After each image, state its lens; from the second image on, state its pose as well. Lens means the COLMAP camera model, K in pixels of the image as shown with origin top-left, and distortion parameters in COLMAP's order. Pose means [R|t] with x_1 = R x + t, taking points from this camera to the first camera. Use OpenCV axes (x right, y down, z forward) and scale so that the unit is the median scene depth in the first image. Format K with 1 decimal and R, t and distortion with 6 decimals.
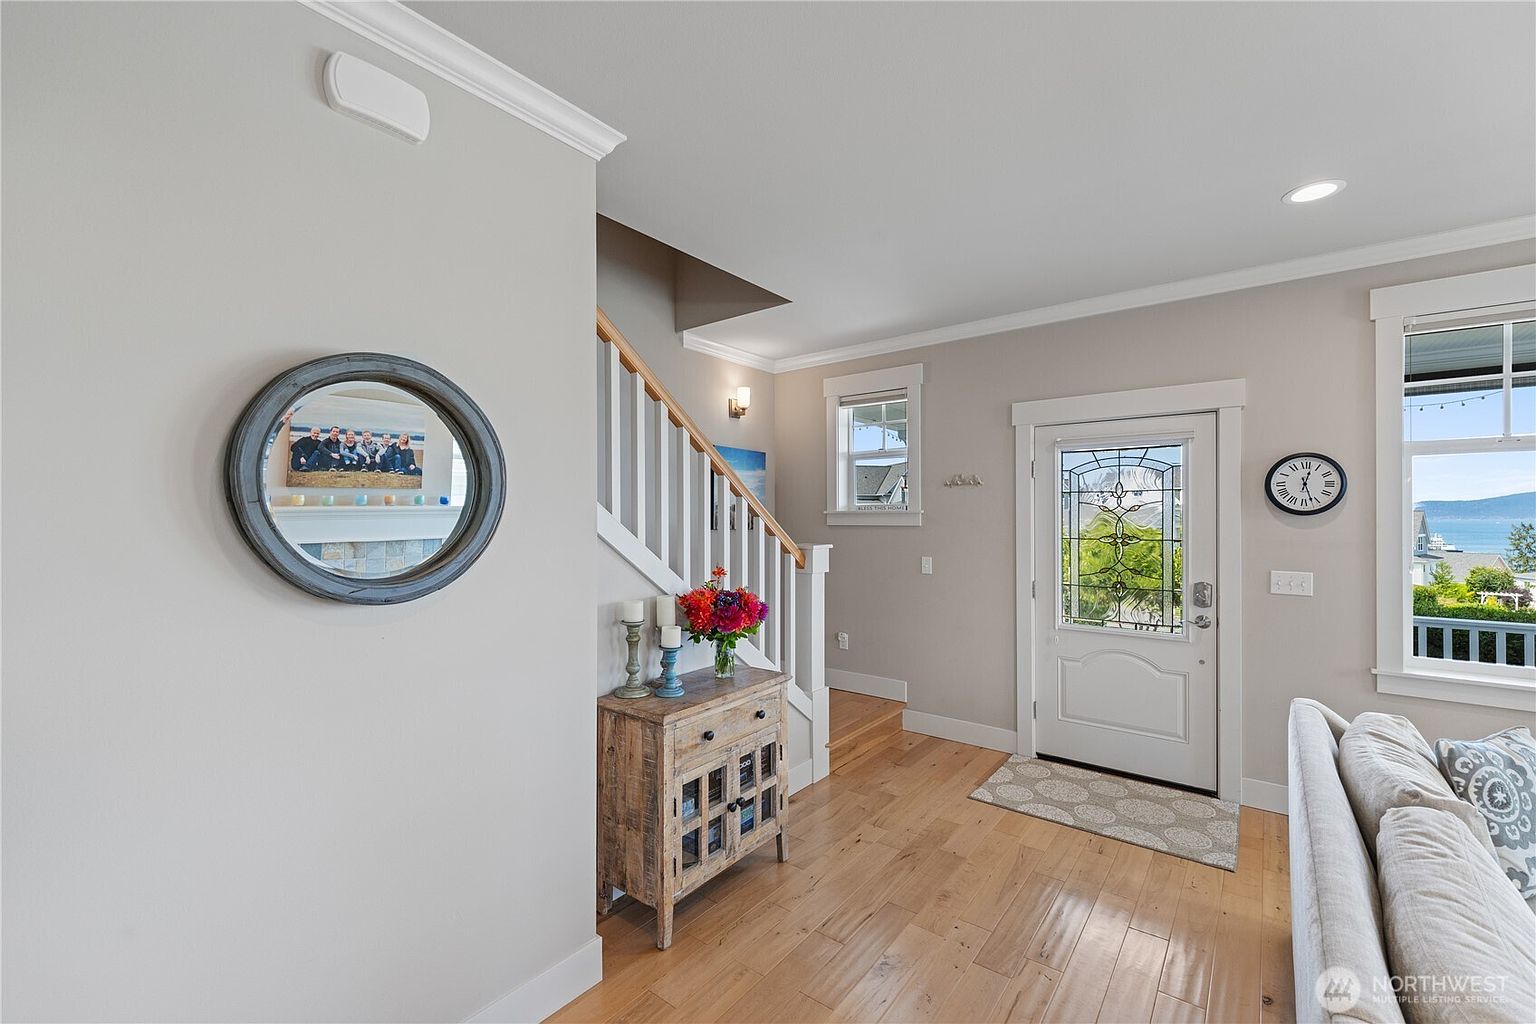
lens RADIAL K [[664.2, 0, 764.7], [0, 664.2, 509.9], [0, 0, 1]] dist [0.003225, -0.000001]
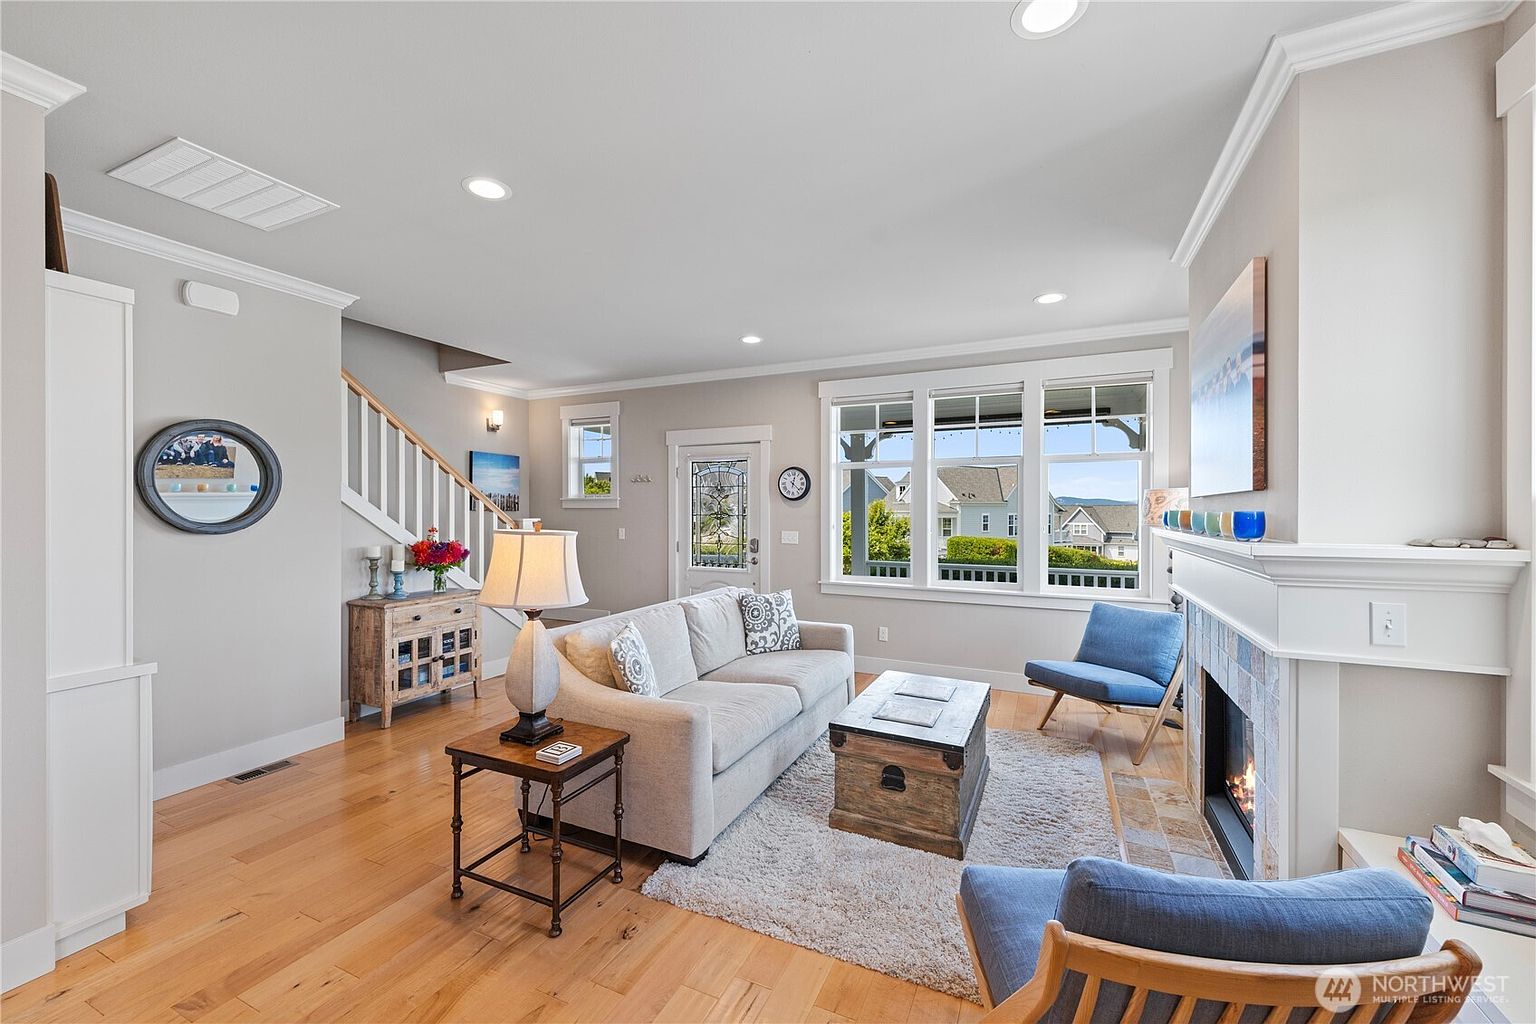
lens RADIAL K [[612.6, 0, 769.0], [0, 612.6, 505.2], [0, 0, 1]] dist [-0.012065, -0.000855]
pose [[0.969702, 0.003447, 0.244266, 0.369547], [-0.004770, 0.999977, 0.004822, 0.014797], [-0.244244, -0.005841, 0.969696, -0.716326]]
